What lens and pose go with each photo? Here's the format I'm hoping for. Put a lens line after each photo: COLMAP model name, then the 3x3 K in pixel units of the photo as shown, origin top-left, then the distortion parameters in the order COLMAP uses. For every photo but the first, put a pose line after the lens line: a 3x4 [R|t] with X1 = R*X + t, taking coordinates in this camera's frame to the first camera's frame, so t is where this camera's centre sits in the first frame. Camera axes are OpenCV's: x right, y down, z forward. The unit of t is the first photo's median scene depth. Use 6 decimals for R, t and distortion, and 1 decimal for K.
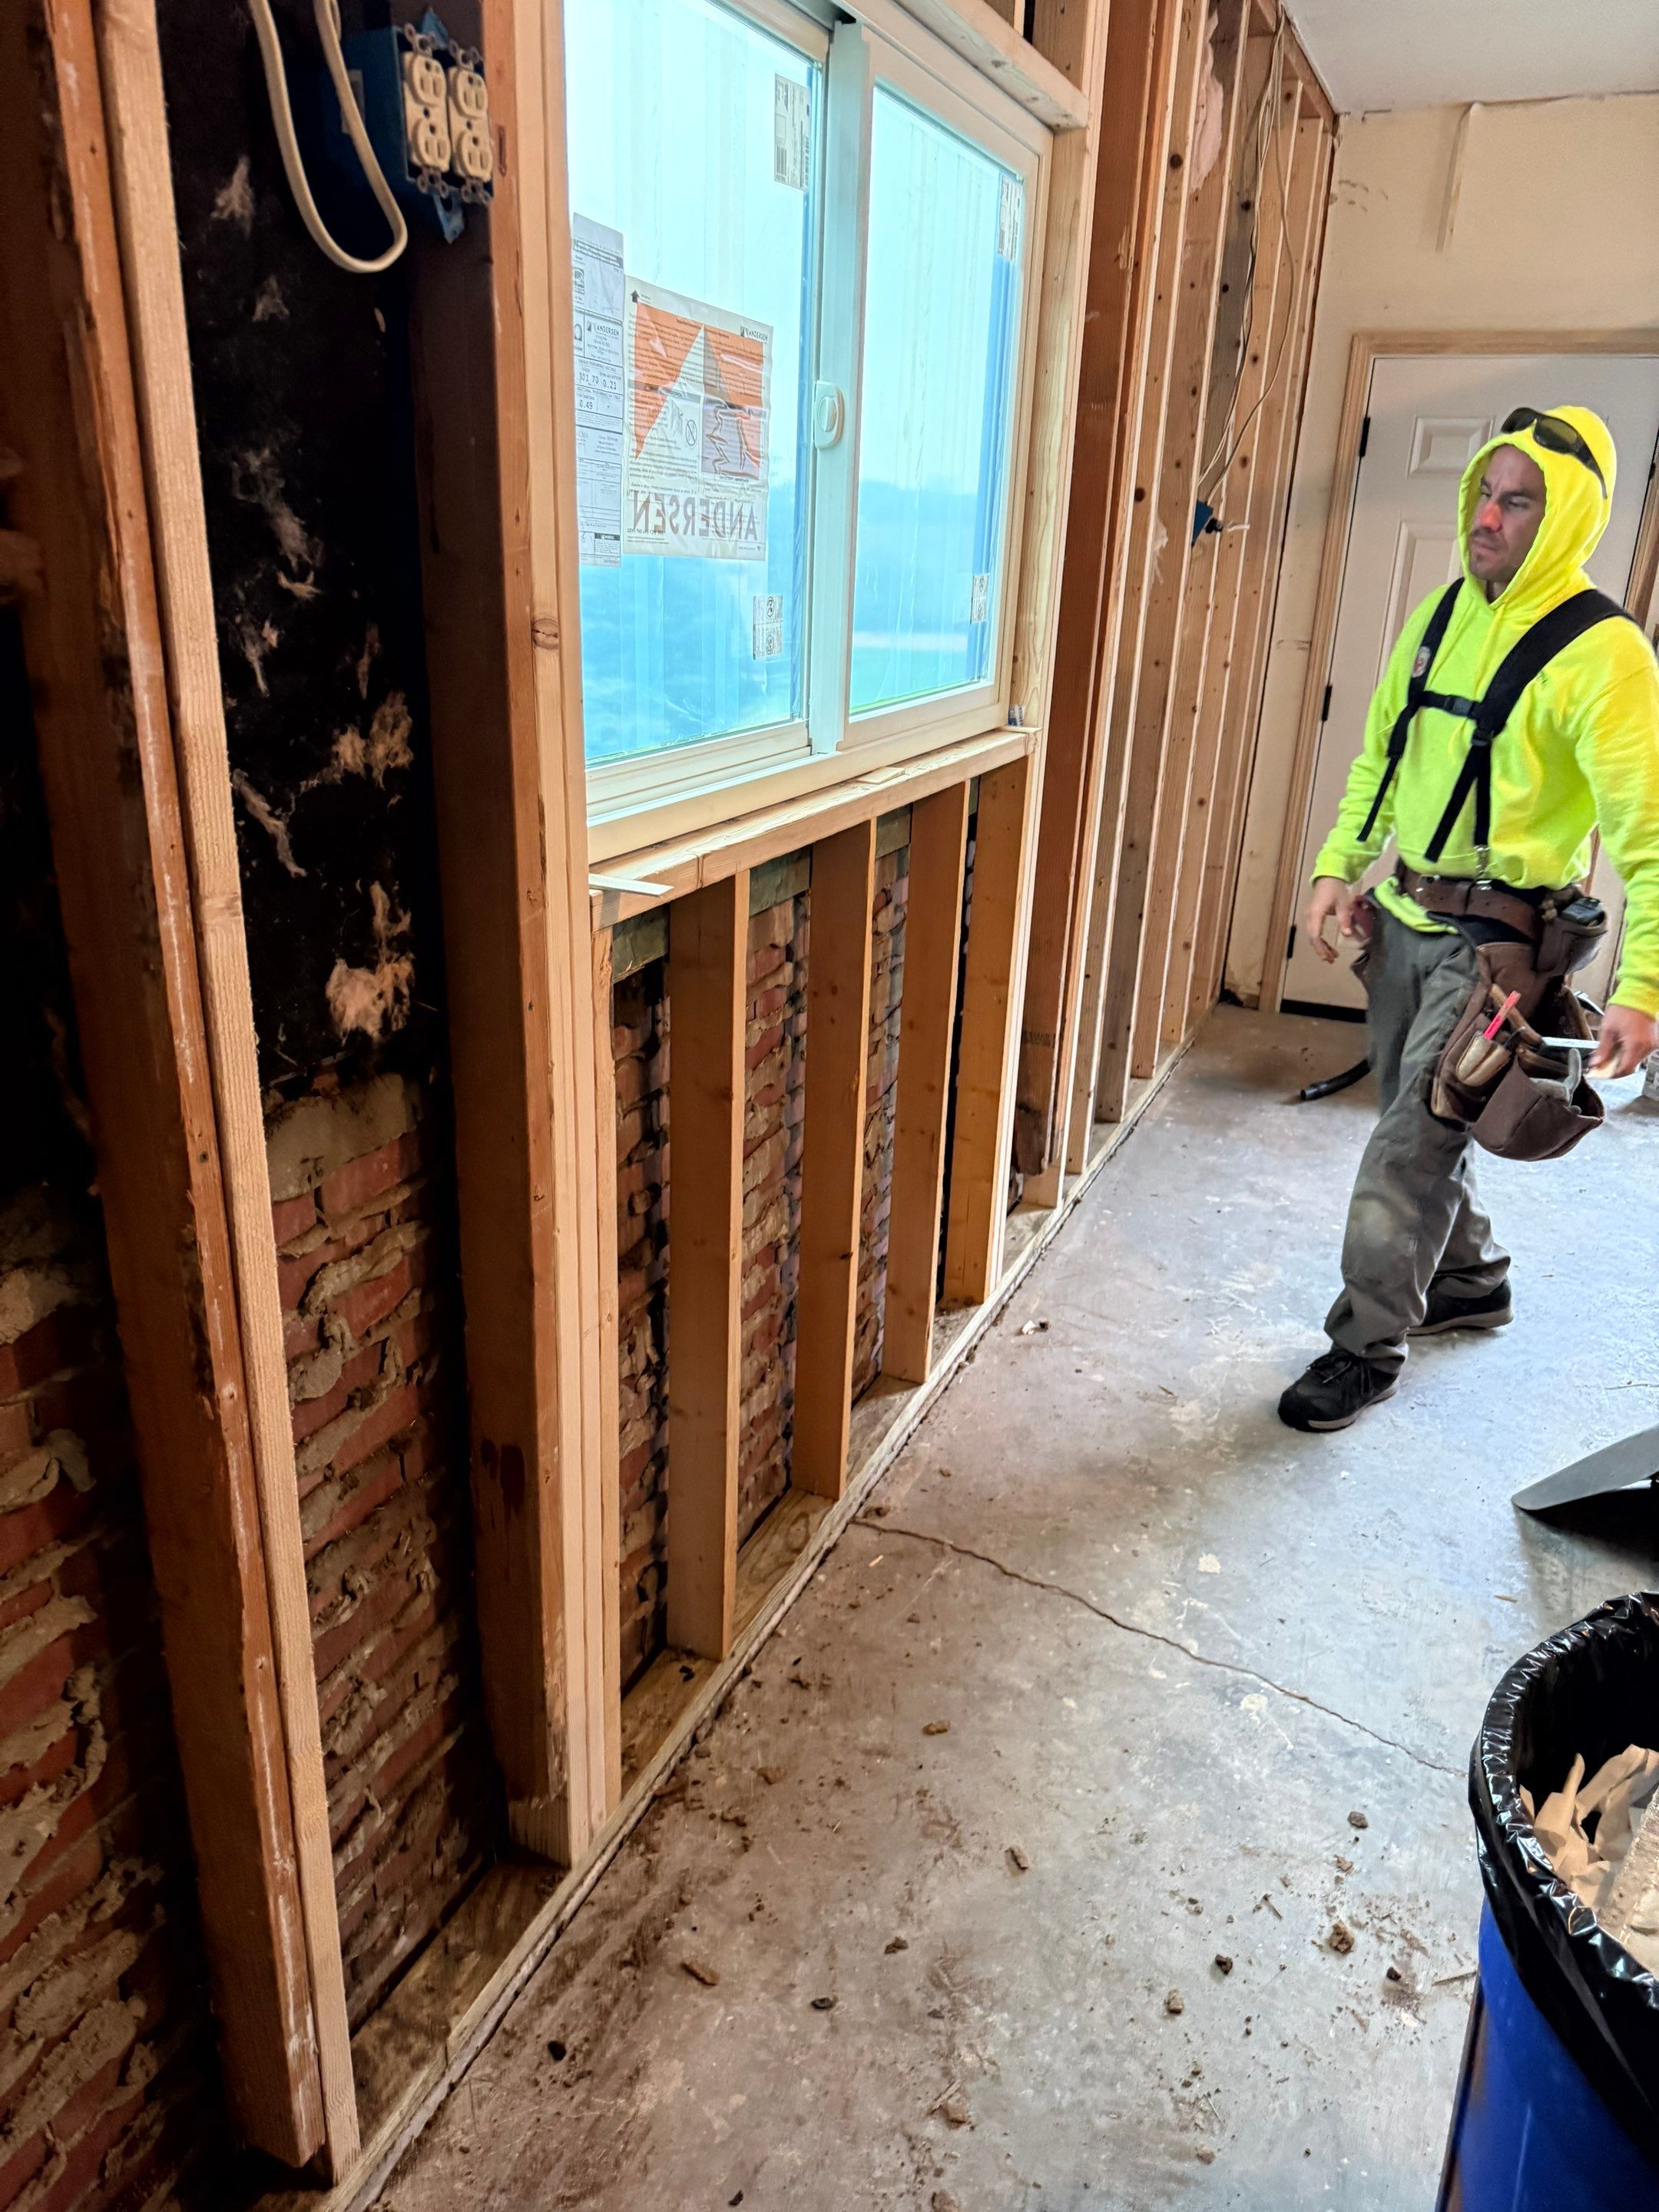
lens RADIAL K [[1571.0, 0, 849.5], [0, 1571.0, 1105.0], [0, 0, 1]] dist [0.056743, -0.057858]
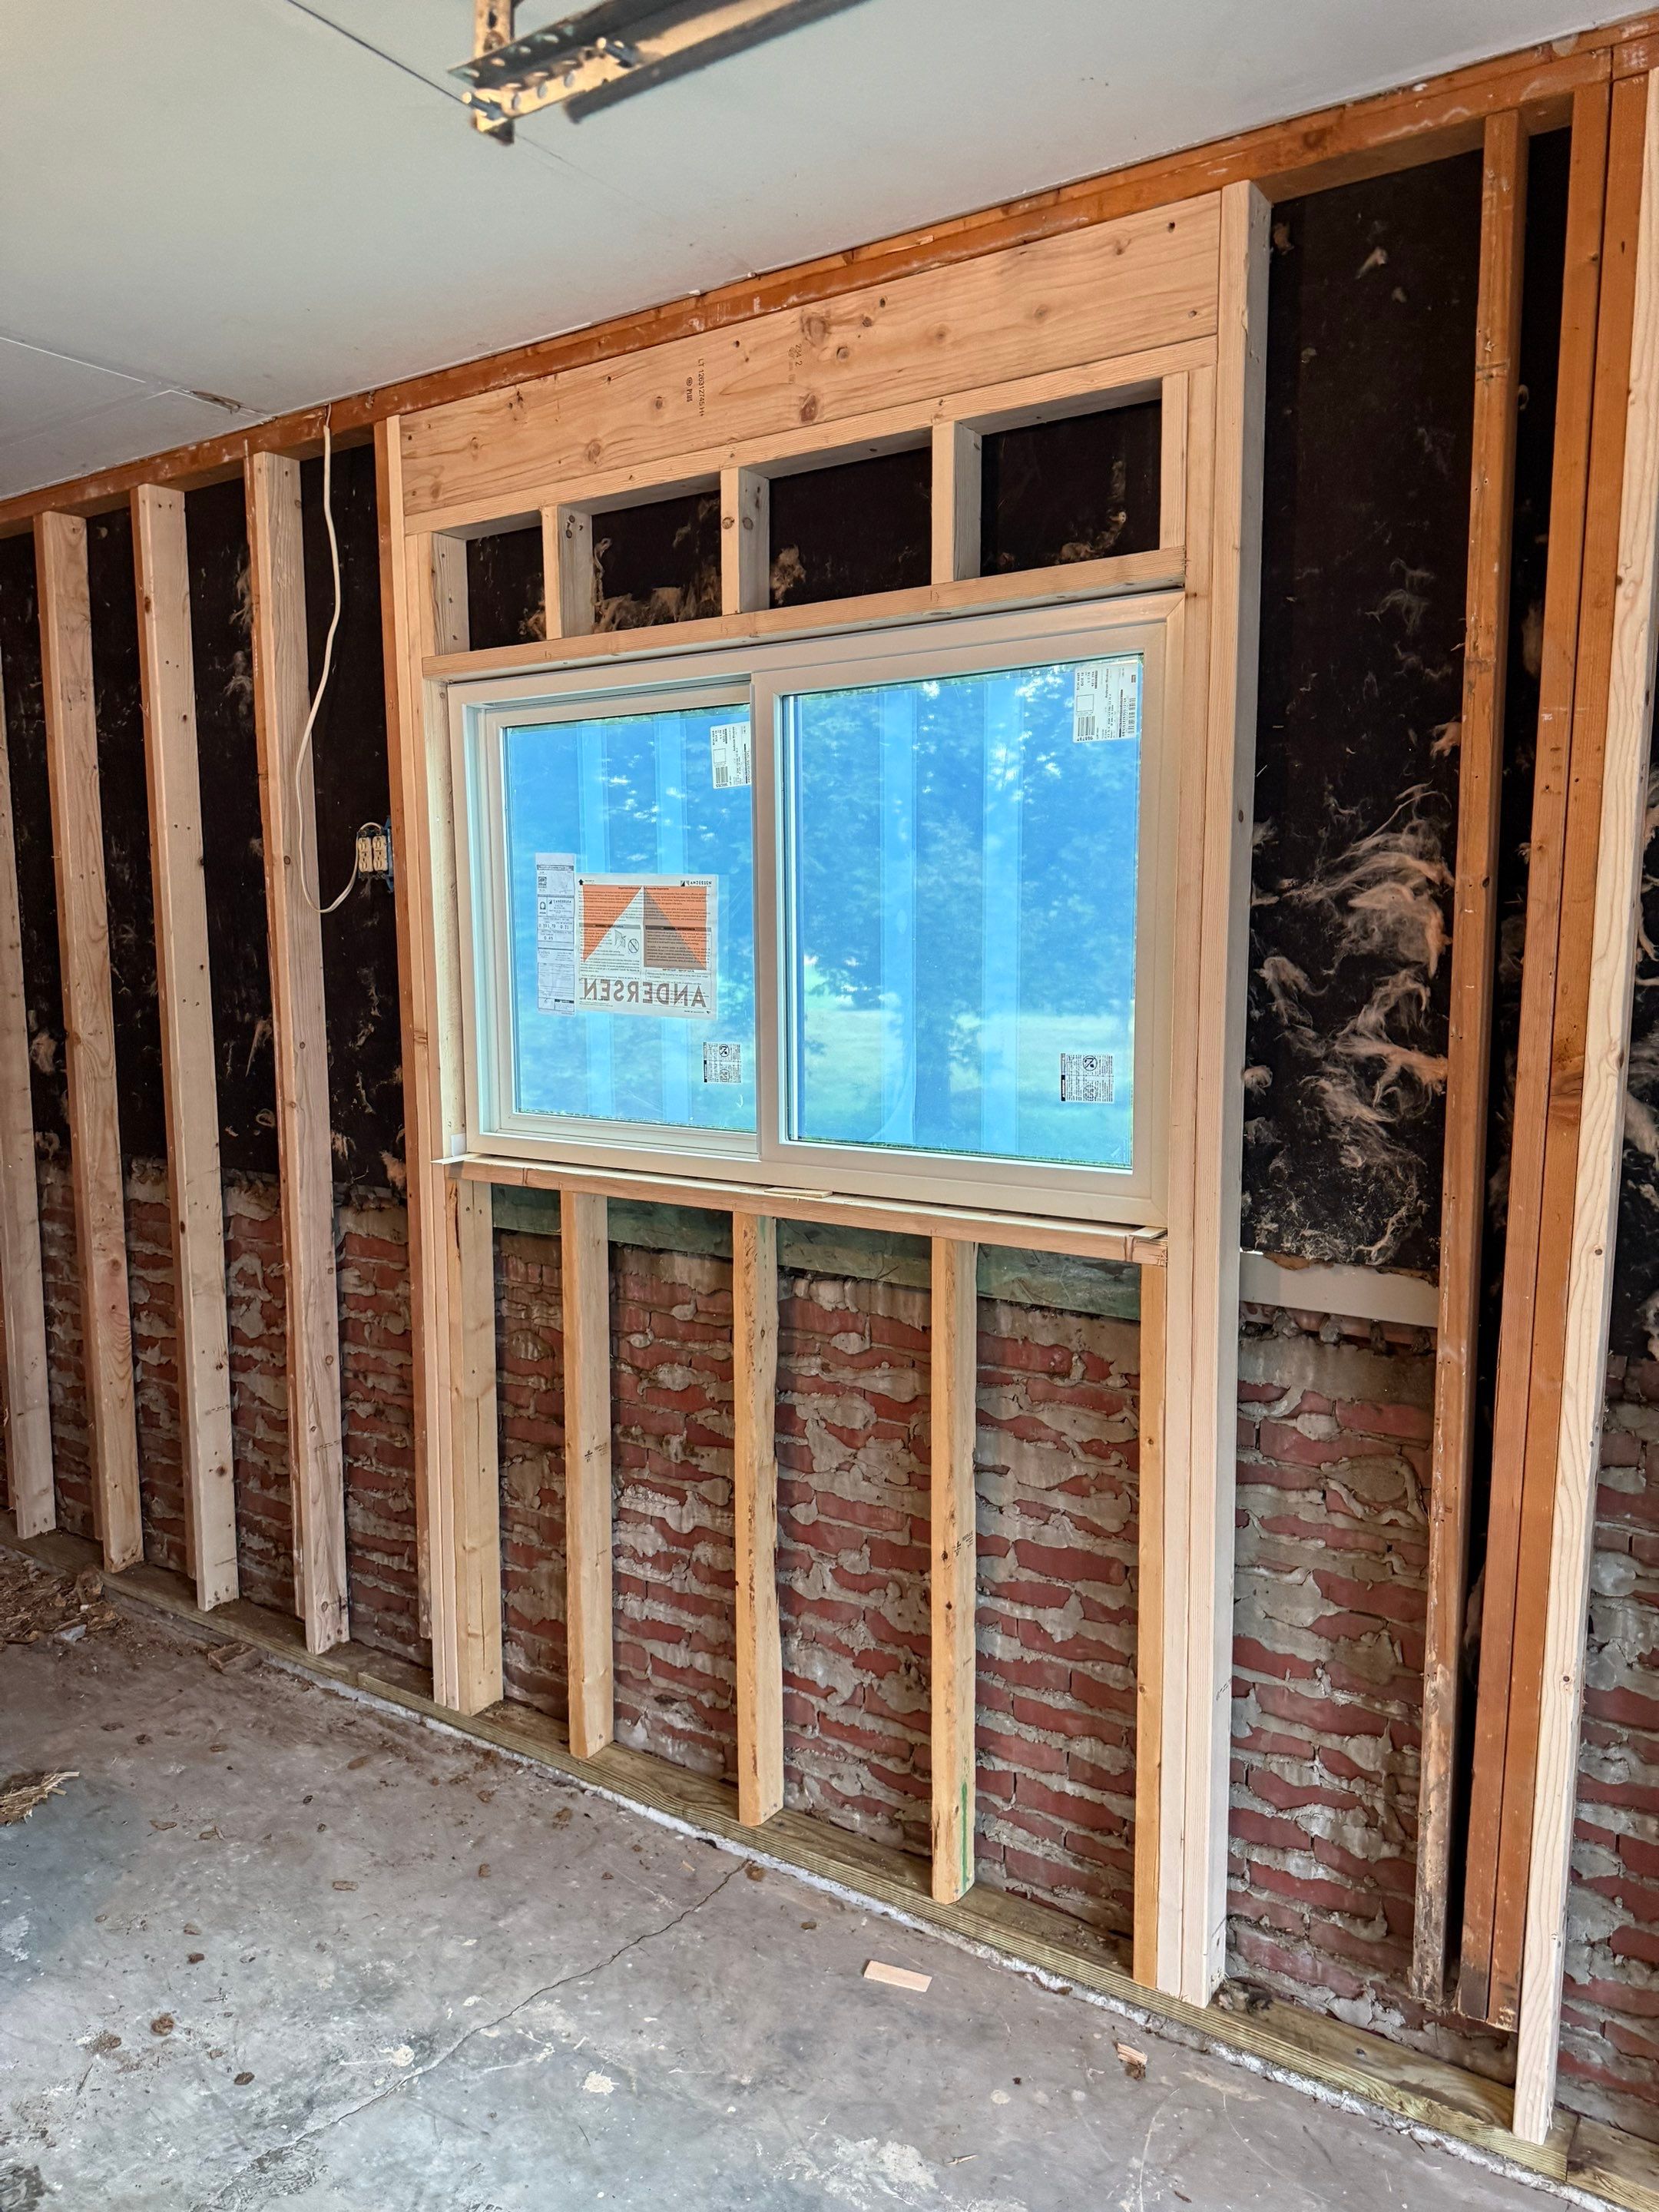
lens RADIAL K [[1571.0, 0, 838.5], [0, 1571.0, 1124.0], [0, 0, 1]] dist [0.056743, -0.057858]
pose [[-0.196736, 0.077290, -0.977405, 1.478283], [-0.355247, 0.923531, 0.144535, -0.557527], [0.913835, 0.375656, -0.154235, 1.498999]]
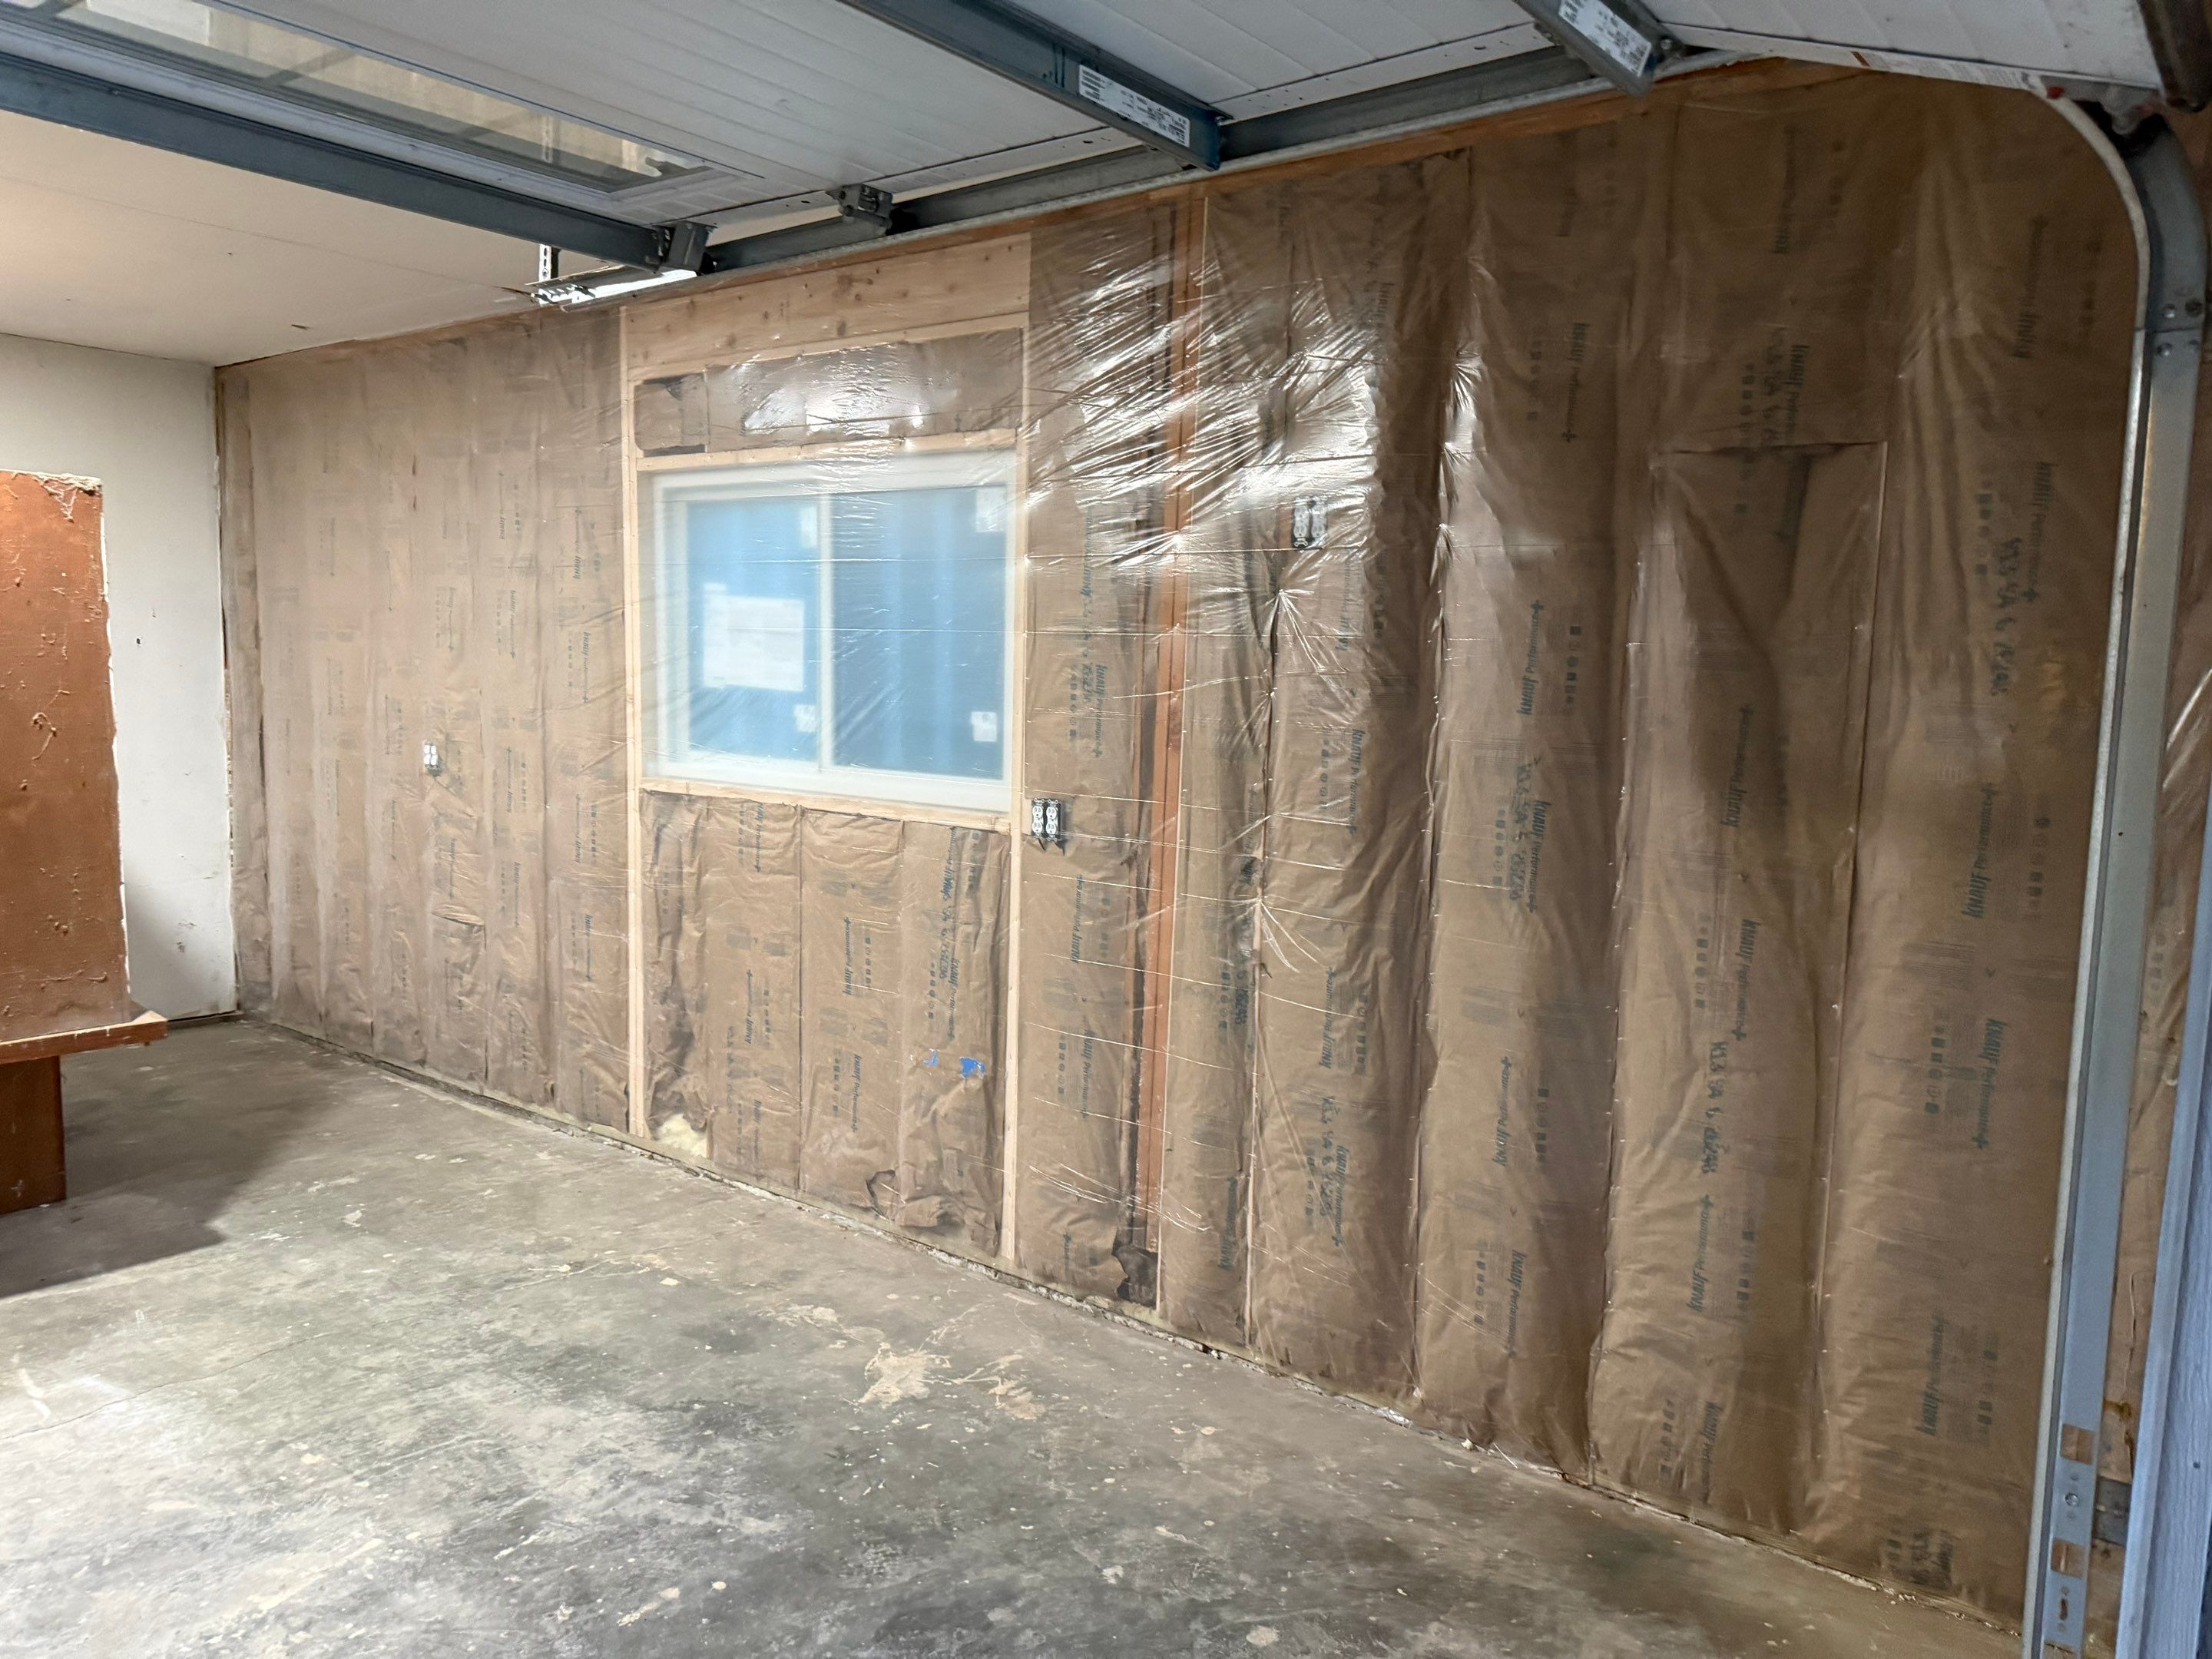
lens RADIAL K [[1571.0, 0, 1121.3], [0, 1571.0, 844.6], [0, 0, 1]] dist [0.056743, -0.057858]
pose [[-0.252367, 0.064356, -0.965489, 2.301576], [-0.378602, 0.911673, 0.159731, -0.762935], [0.890490, 0.405847, -0.205711, 2.200752]]
